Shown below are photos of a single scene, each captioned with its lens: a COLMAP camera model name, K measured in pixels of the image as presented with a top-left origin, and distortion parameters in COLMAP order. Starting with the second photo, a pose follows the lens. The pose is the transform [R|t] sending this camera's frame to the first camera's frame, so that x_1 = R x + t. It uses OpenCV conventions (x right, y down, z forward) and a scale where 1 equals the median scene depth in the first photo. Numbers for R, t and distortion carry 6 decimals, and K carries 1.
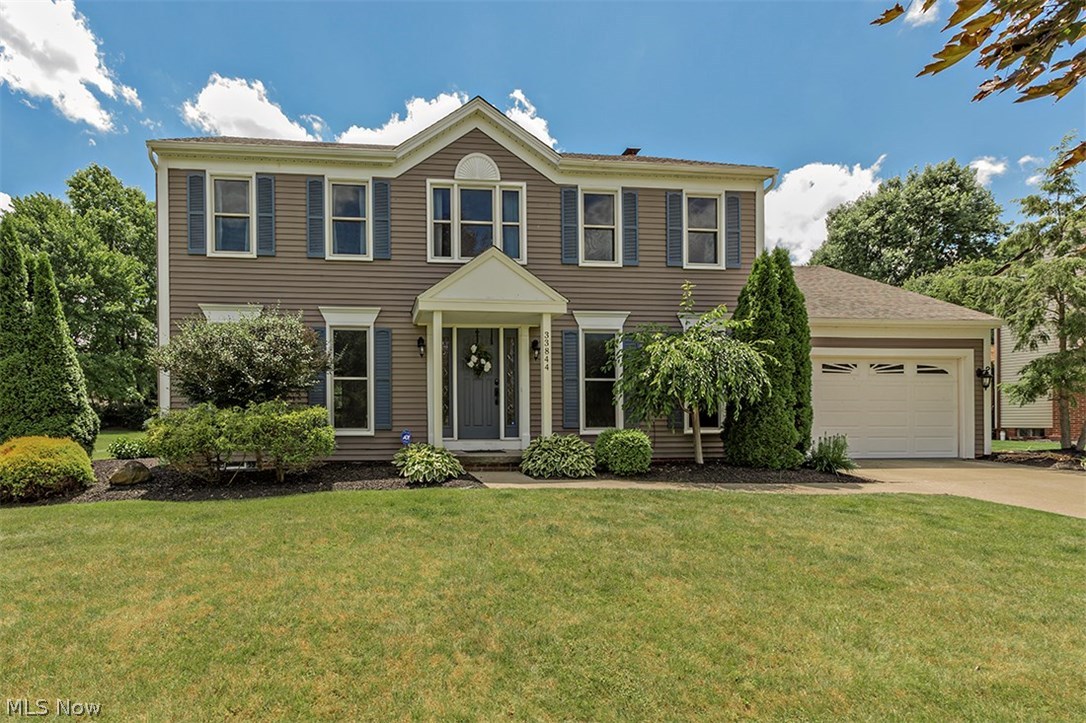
lens RADIAL K [[548.8, 0, 540.9], [0, 548.8, 388.3], [0, 0, 1]] dist [-0.000683, 0.000522]
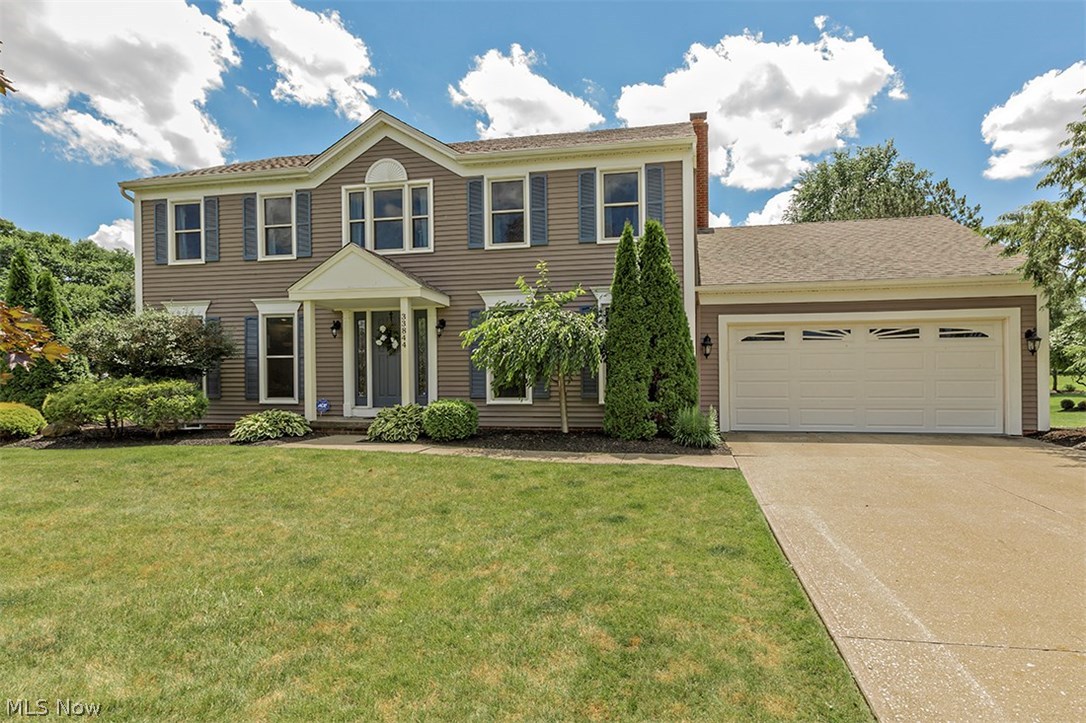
lens RADIAL K [[513.3, 0, 543.0], [0, 513.3, 363.8], [0, 0, 1]] dist [0.002733, -0.000776]
pose [[0.964913, -0.014255, -0.262183, 0.485163], [0.015859, 0.999866, 0.004005, 0.002171], [0.262091, -0.008022, 0.965010, 0.045705]]
